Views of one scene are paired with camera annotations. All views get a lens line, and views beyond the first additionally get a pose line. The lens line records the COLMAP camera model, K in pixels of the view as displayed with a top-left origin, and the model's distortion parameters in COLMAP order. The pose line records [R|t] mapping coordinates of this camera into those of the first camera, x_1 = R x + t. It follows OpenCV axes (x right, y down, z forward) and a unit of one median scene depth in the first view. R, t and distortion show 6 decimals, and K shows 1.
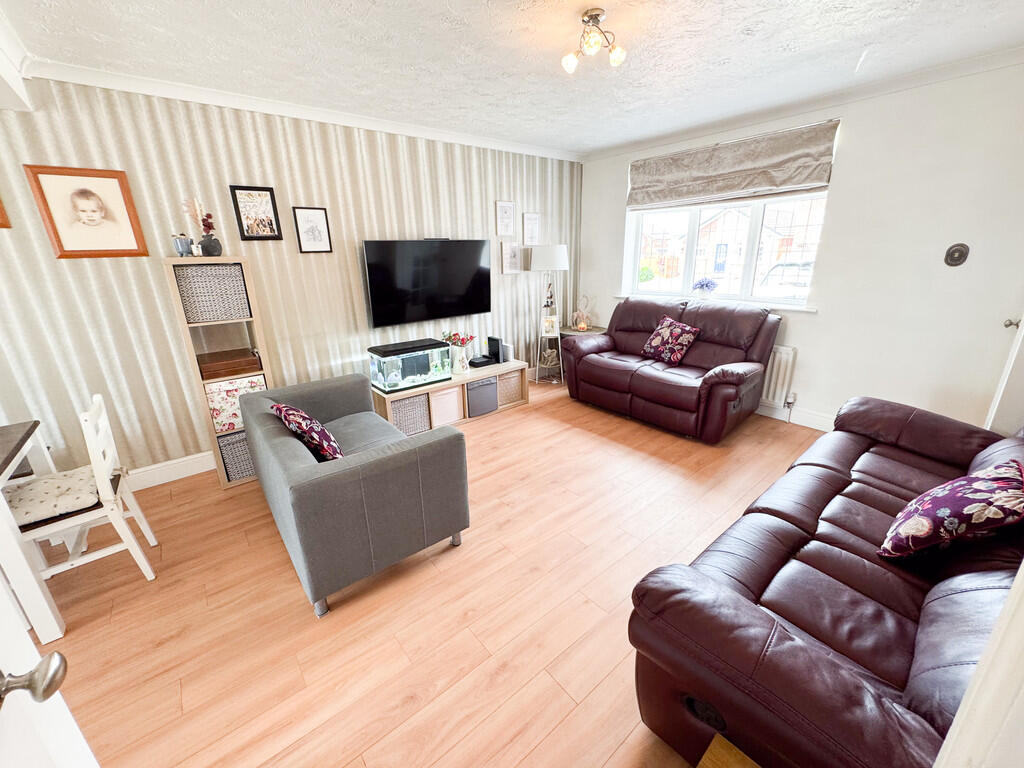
lens RADIAL K [[417.8, 0, 511.1], [0, 417.8, 385.0], [0, 0, 1]] dist [-0.001447, 0.000916]
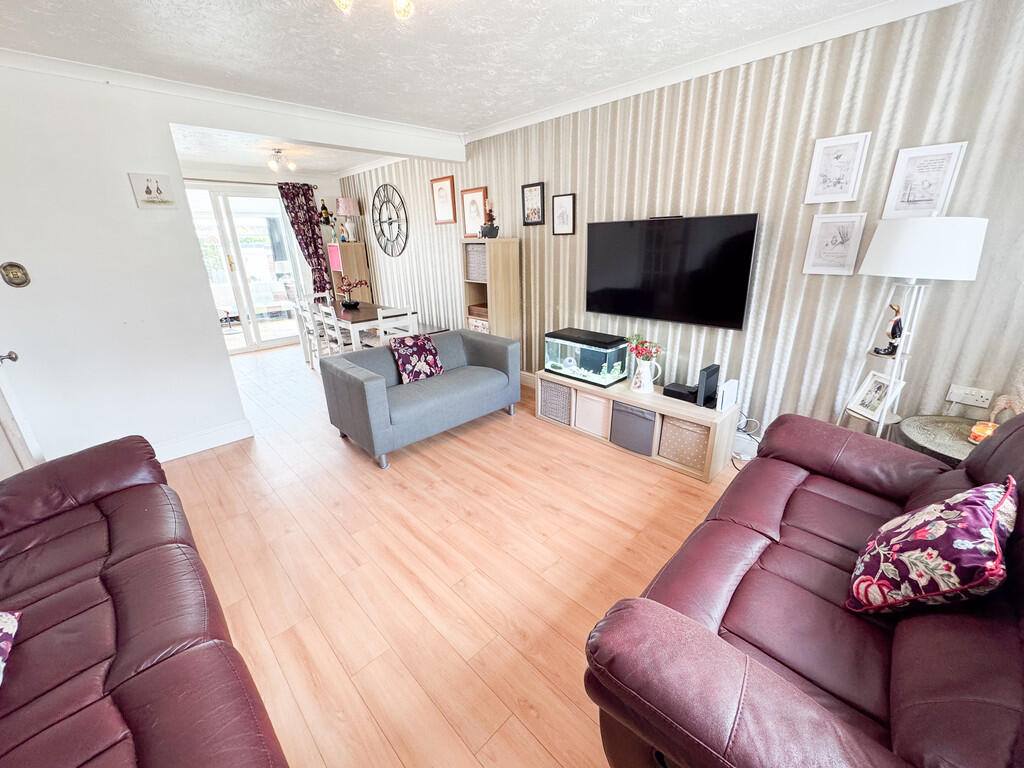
lens RADIAL K [[417.8, 0, 507.9], [0, 417.8, 387.2], [0, 0, 1]] dist [-0.001447, 0.000916]
pose [[0.068502, 0.355122, -0.932307, 0.643508], [-0.280983, 0.903540, 0.323519, -0.239029], [0.957265, 0.239800, 0.161678, 0.688791]]
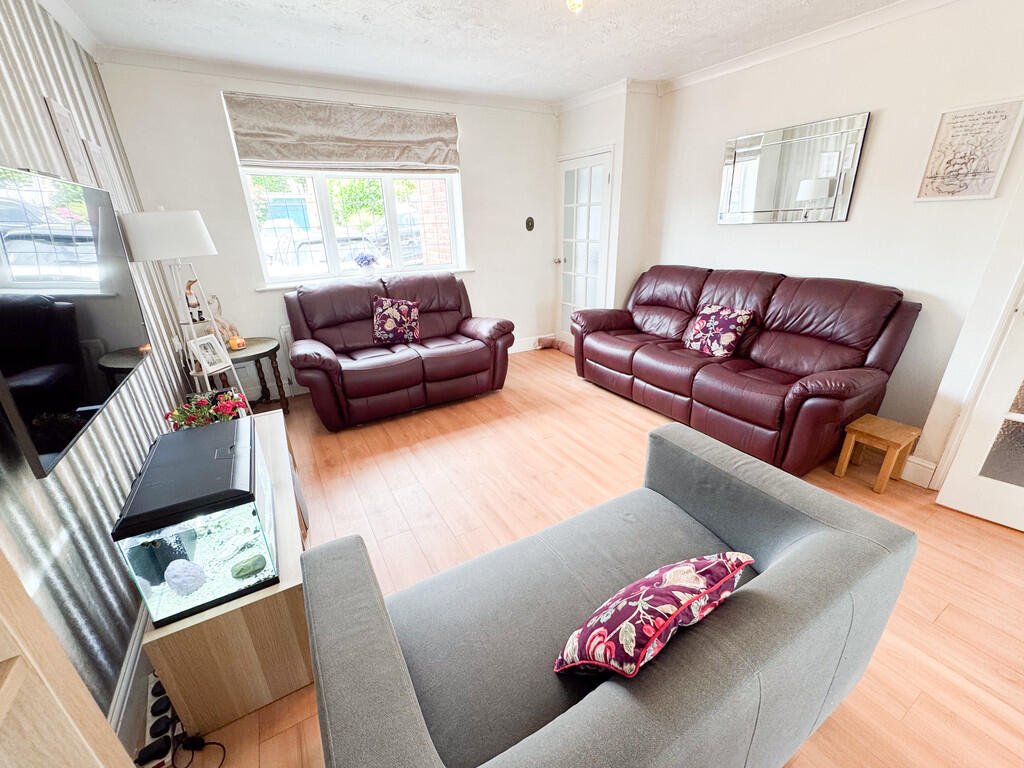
lens RADIAL K [[417.8, 0, 516.1], [0, 417.8, 384.4], [0, 0, 1]] dist [-0.001447, 0.000916]
pose [[0.151189, -0.344362, 0.926583, -0.522242], [0.322113, 0.903359, 0.283172, -0.167231], [-0.934551, 0.255652, 0.247501, 0.603225]]
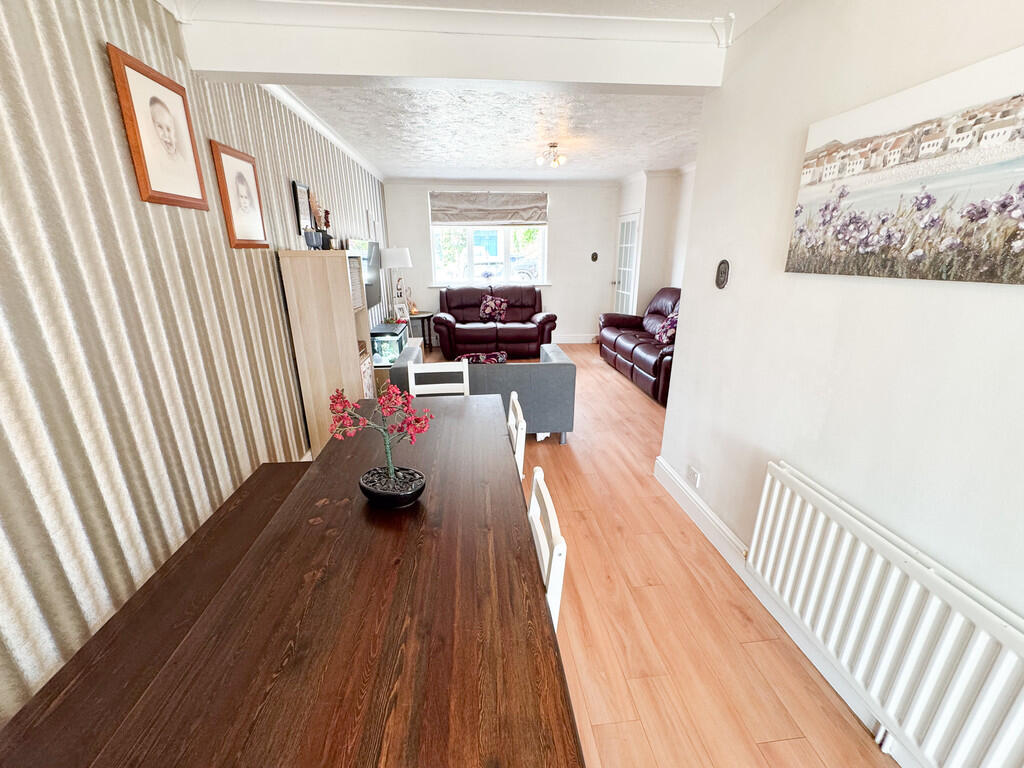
lens RADIAL K [[417.8, 0, 514.7], [0, 417.8, 385.7], [0, 0, 1]] dist [-0.001447, 0.000916]
pose [[0.540477, -0.237210, 0.807227, -1.030711], [0.248646, 0.961611, 0.116097, 0.014111], [-0.803779, 0.137966, 0.578710, 0.037310]]
